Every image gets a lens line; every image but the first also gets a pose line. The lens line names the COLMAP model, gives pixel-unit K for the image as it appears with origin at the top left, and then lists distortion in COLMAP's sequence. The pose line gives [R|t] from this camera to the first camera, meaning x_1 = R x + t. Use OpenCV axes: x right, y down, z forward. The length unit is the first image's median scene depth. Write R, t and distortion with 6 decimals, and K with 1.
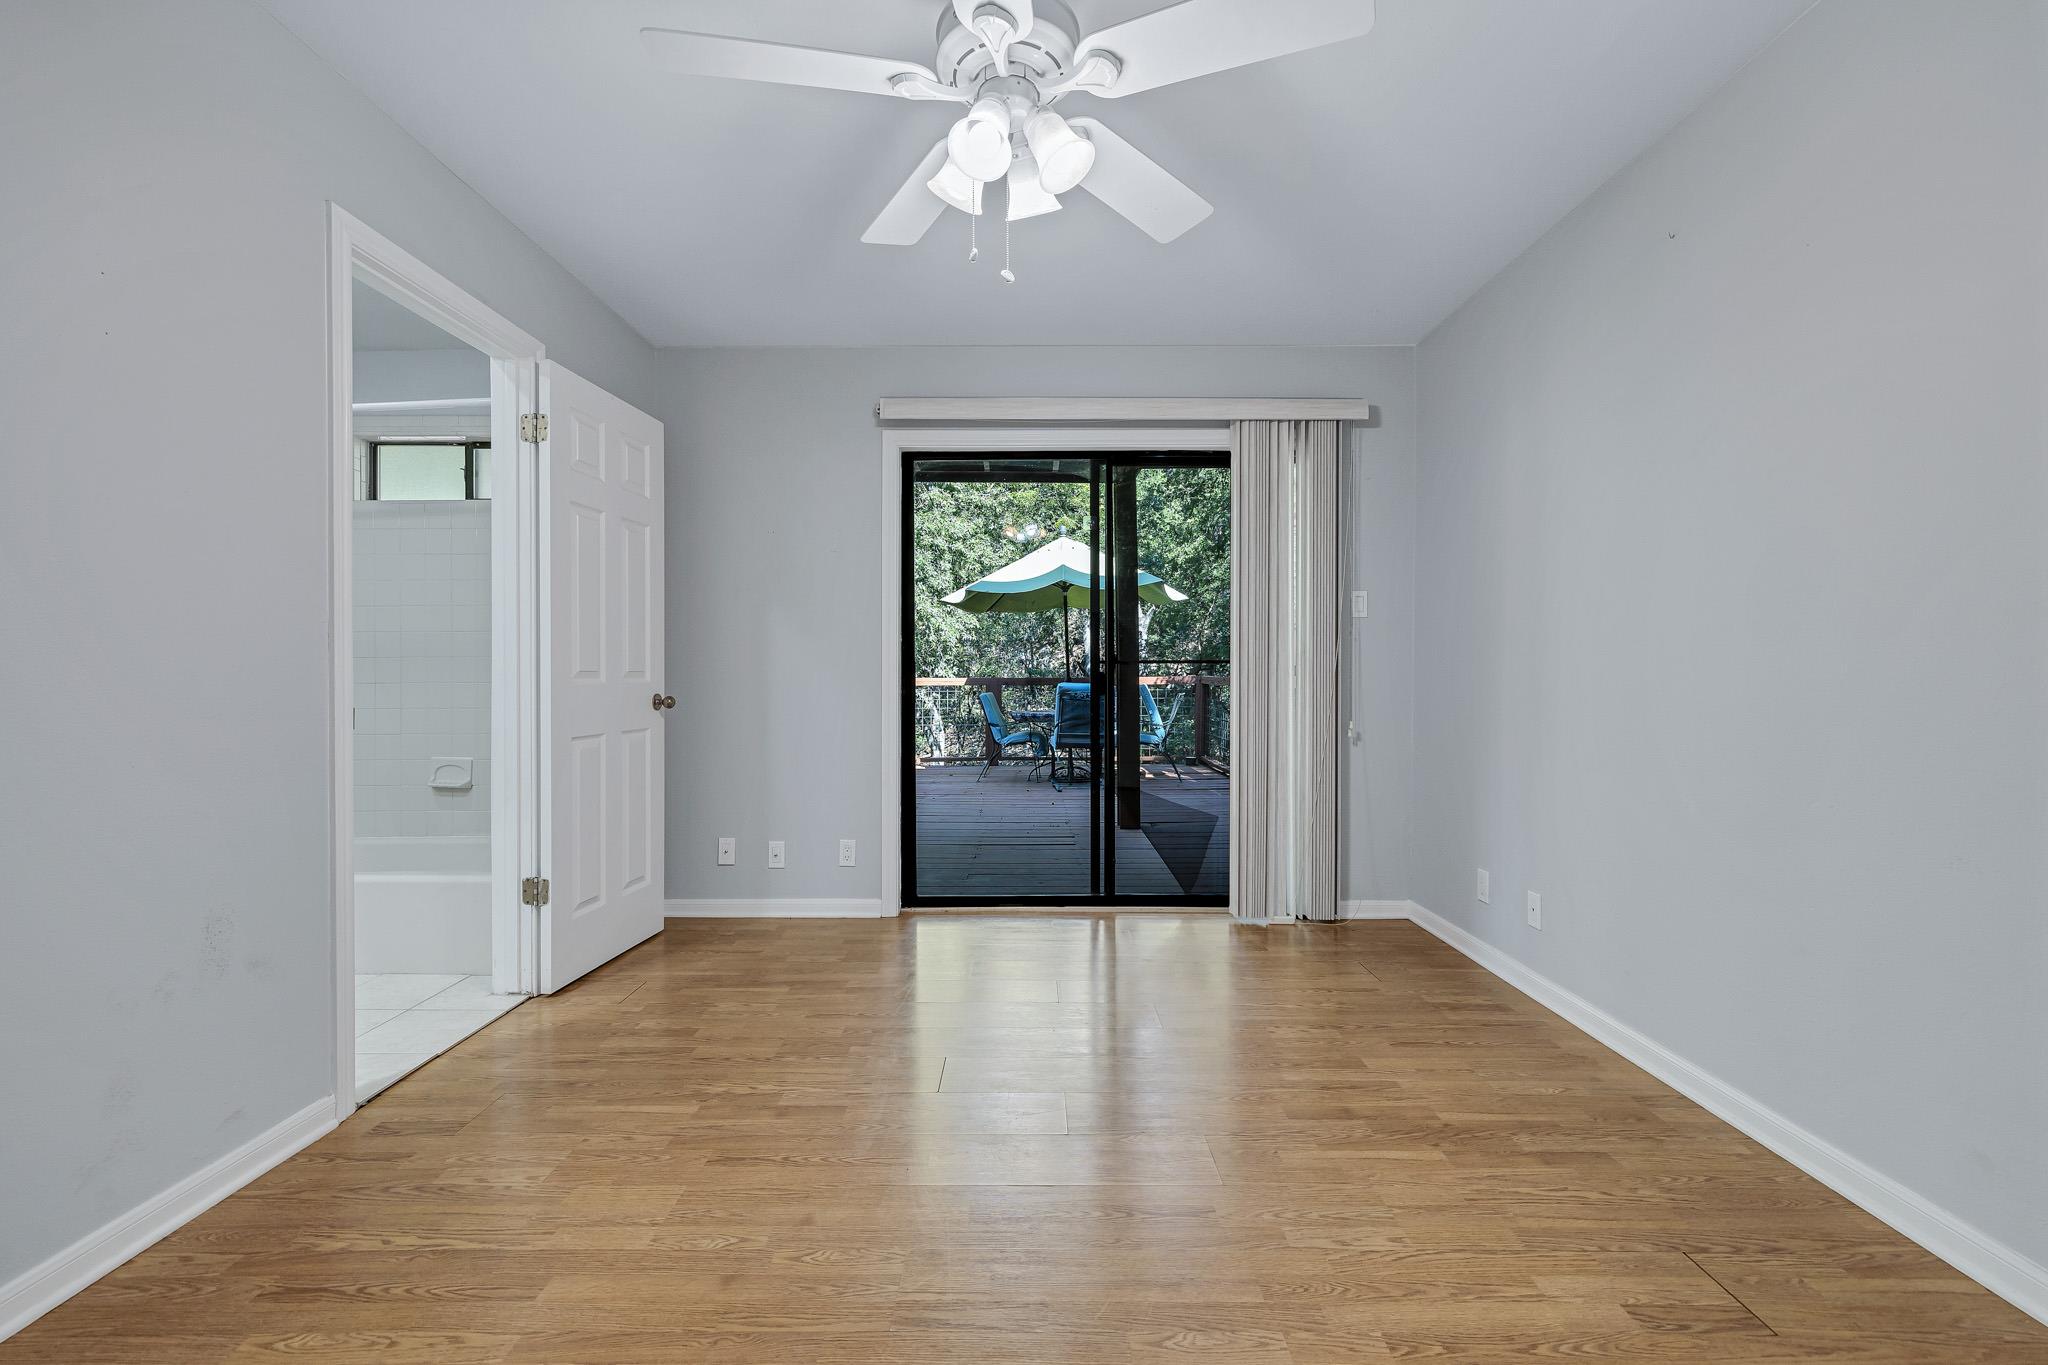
lens RADIAL K [[865.0, 0, 1031.9], [0, 865.0, 667.4], [0, 0, 1]] dist [0.001658, 0.000263]
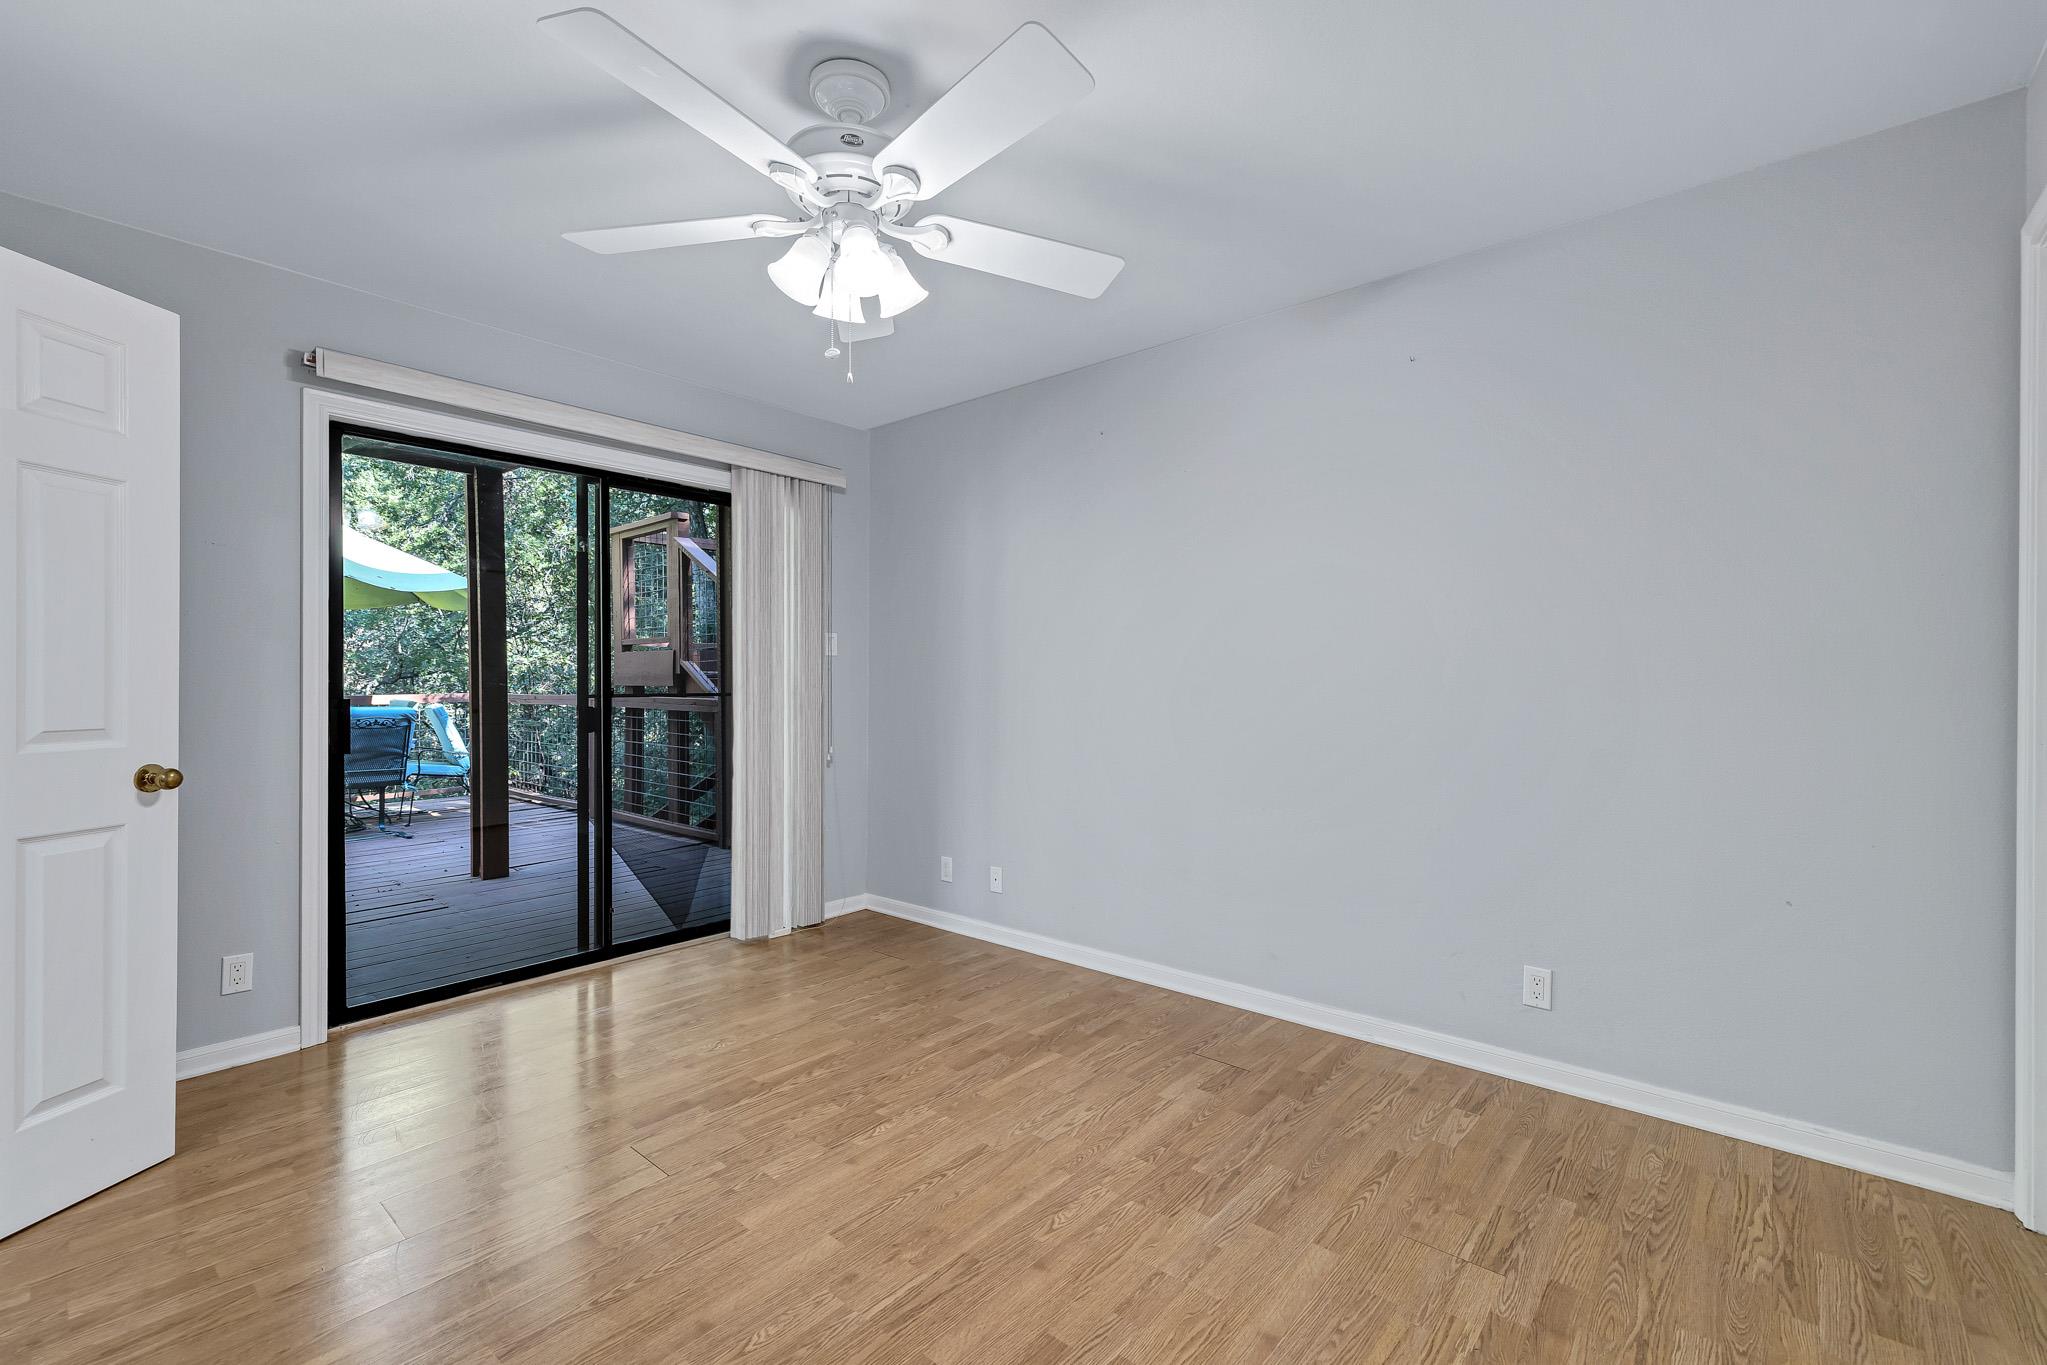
lens RADIAL K [[864.6, 0, 1031.4], [0, 864.6, 667.4], [0, 0, 1]] dist [0.001658, 0.000263]
pose [[0.648200, 0.014325, 0.761335, -0.437901], [-0.008308, 0.999897, -0.011741, -0.042264], [-0.761425, 0.001285, 0.648252, 0.065514]]
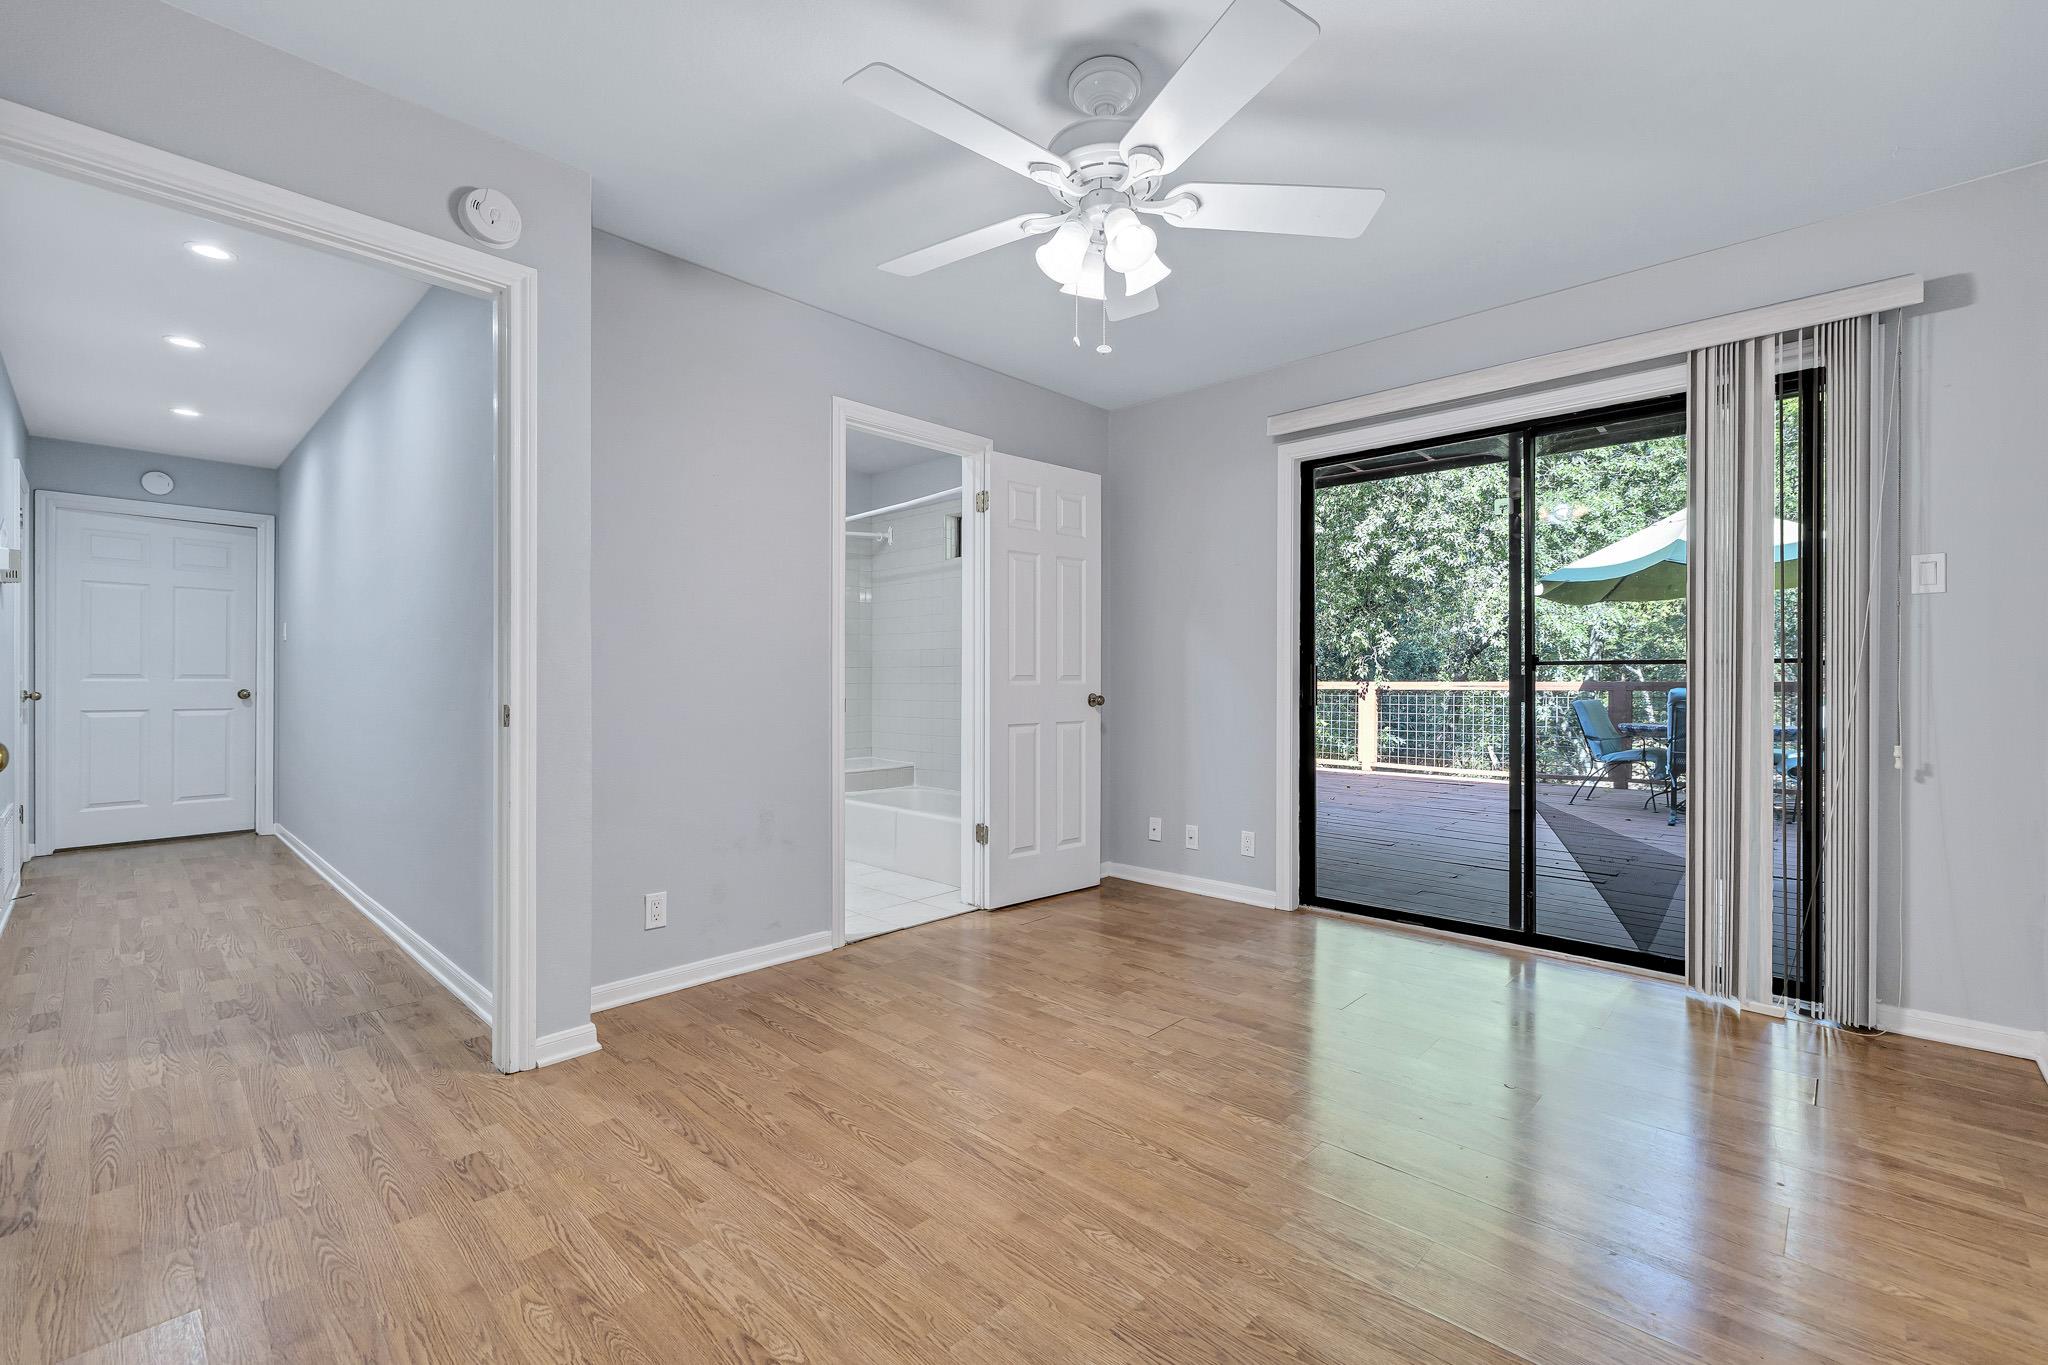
lens RADIAL K [[877.7, 0, 1030.3], [0, 877.7, 658.3], [0, 0, 1]] dist [0.000417, 0.000029]
pose [[0.728384, -0.015642, -0.684990, 0.447822], [0.005237, 0.999837, -0.017263, 0.001309], [0.685149, 0.008987, 0.728348, 0.021940]]
